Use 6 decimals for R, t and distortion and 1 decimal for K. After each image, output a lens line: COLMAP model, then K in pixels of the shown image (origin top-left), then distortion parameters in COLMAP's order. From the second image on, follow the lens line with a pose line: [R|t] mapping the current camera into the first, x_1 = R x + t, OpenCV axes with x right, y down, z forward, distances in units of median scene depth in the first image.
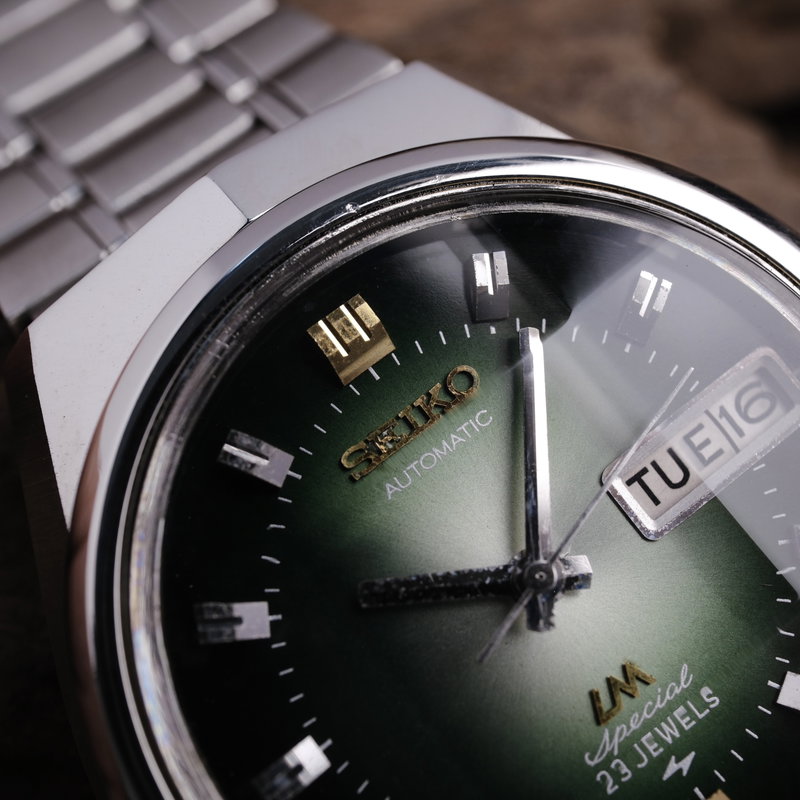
lens RADIAL K [[1427.5, 0, 400.0], [0, 1427.5, 400.0], [0, 0, 1]] dist [0.005536, 0.220845]
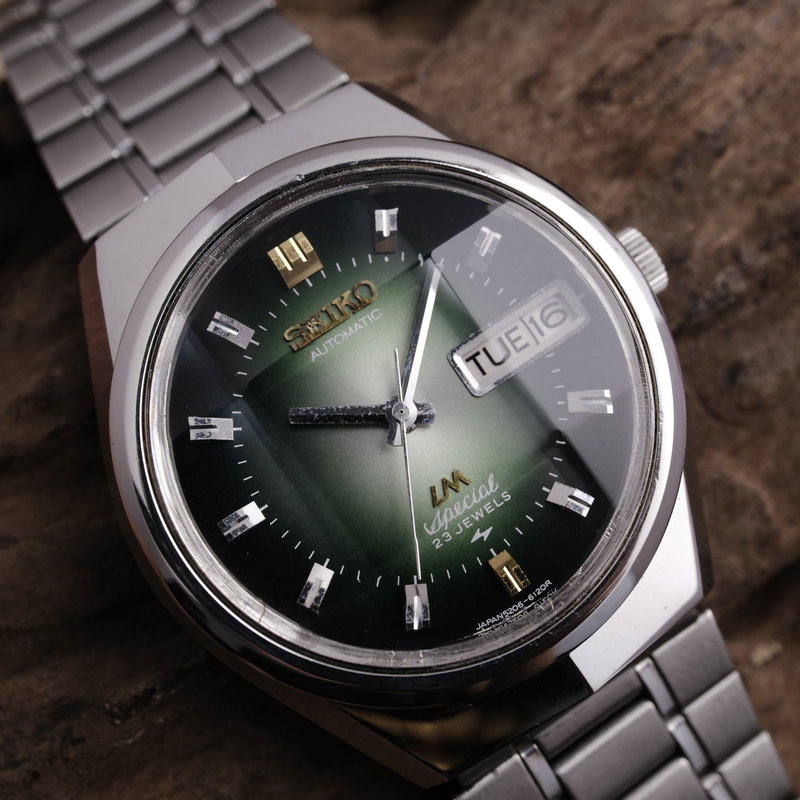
lens RADIAL K [[1499.7, 0, 406.6], [0, 1499.7, 401.1], [0, 0, 1]] dist [0.032277, 0.042107]
pose [[0.998165, 0.055927, -0.023225, 0.137399], [-0.055002, 0.997735, 0.038714, 0.043003], [0.025337, -0.037365, 0.998980, -0.671674]]
